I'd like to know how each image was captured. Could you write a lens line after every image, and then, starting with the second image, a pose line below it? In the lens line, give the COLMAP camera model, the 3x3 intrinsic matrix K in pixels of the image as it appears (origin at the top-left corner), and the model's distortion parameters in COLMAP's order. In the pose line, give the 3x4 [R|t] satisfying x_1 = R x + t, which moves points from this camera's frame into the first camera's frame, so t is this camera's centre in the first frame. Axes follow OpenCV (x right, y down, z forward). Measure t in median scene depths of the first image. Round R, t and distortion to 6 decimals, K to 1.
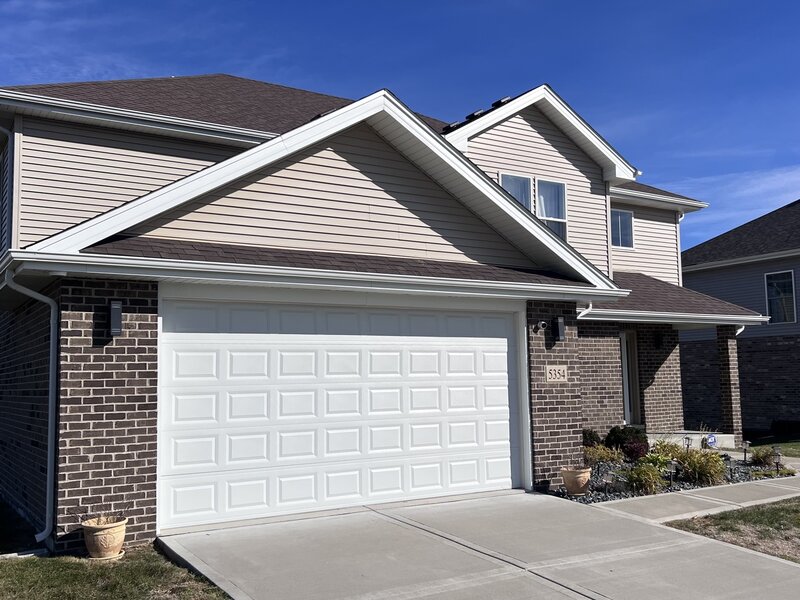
lens RADIAL K [[825.6, 0, 405.5], [0, 825.6, 300.0], [0, 0, 1]] dist [0.064226, 0.000000]
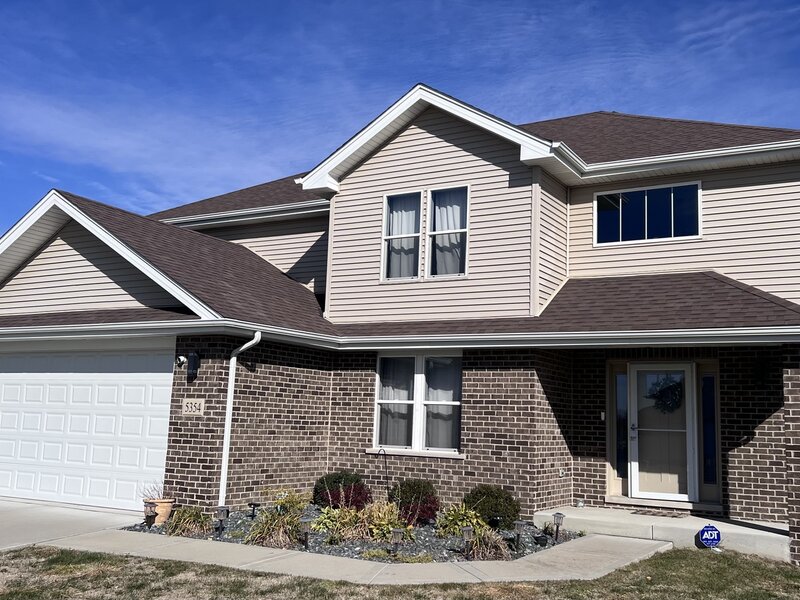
lens RADIAL K [[825.6, 0, 404.1], [0, 825.6, 299.6], [0, 0, 1]] dist [0.064226, 0.000000]
pose [[0.440697, -0.095704, -0.892540, 1.201393], [0.044864, 0.995406, -0.084581, 0.055042], [0.896534, -0.002769, 0.442966, 0.770787]]
